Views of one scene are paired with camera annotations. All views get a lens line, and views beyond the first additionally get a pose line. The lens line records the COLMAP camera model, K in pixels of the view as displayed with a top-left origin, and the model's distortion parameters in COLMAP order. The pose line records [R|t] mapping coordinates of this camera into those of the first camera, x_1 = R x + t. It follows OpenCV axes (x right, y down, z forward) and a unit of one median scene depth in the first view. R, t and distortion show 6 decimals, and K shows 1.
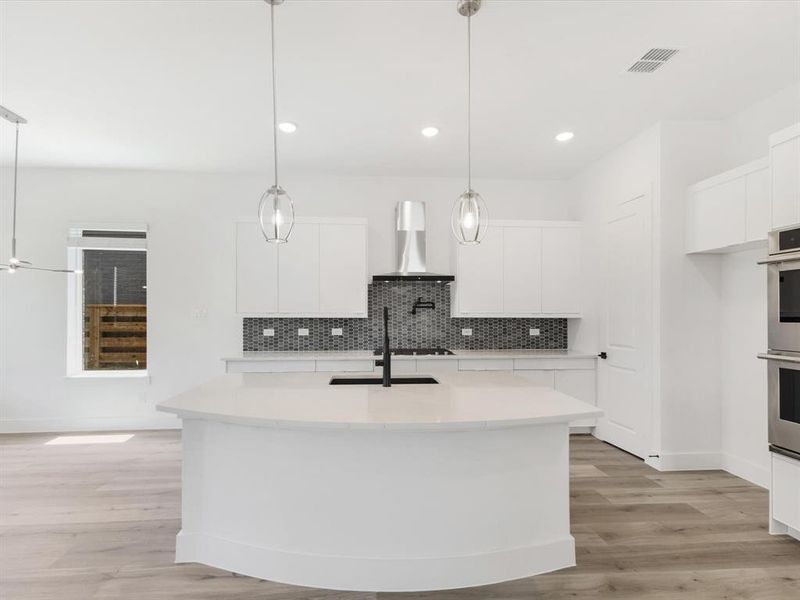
lens RADIAL K [[394.6, 0, 399.1], [0, 394.6, 312.4], [0, 0, 1]] dist [0.000086, 0.000098]
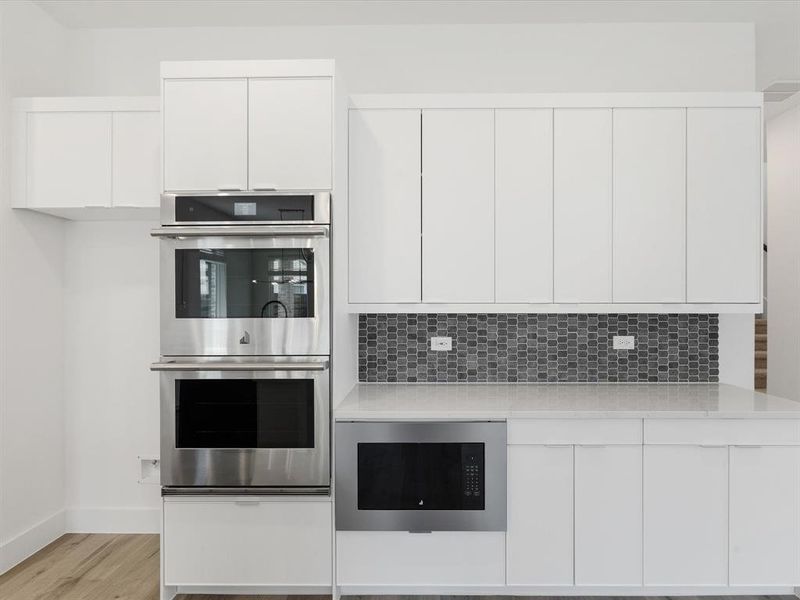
lens RADIAL K [[409.5, 0, 400.0], [0, 409.5, 300.0], [0, 0, 1]] dist [-0.004302, -0.000478]
pose [[0.099699, 0.005138, 0.995004, 0.130740], [-0.001196, 0.999987, -0.005044, -0.002706], [-0.995017, -0.000687, 0.099704, 0.272212]]
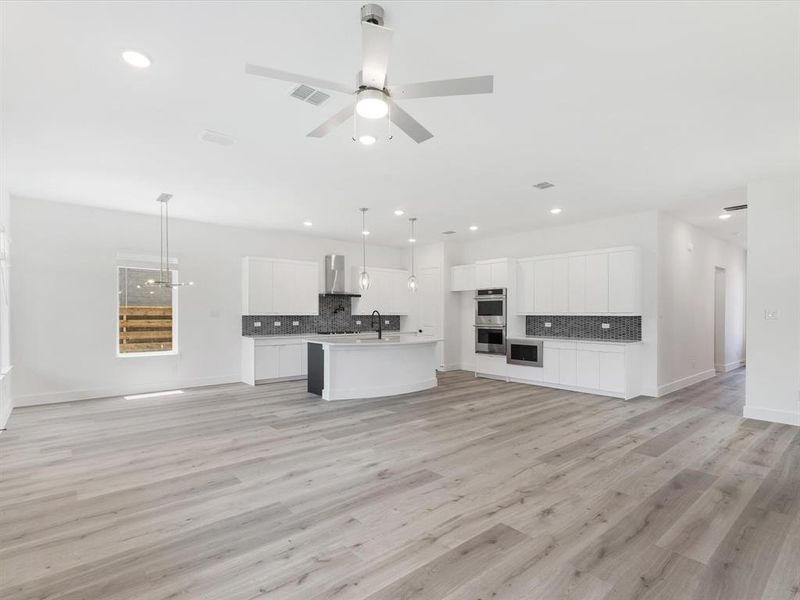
lens RADIAL K [[394.6, 0, 399.1], [0, 394.6, 312.4], [0, 0, 1]] dist [0.000086, 0.000098]
pose [[0.816315, 0.001858, 0.577604, -0.908559], [-0.001612, 0.999998, -0.000938, 0.000494], [-0.577605, -0.000166, 0.816317, -0.813869]]
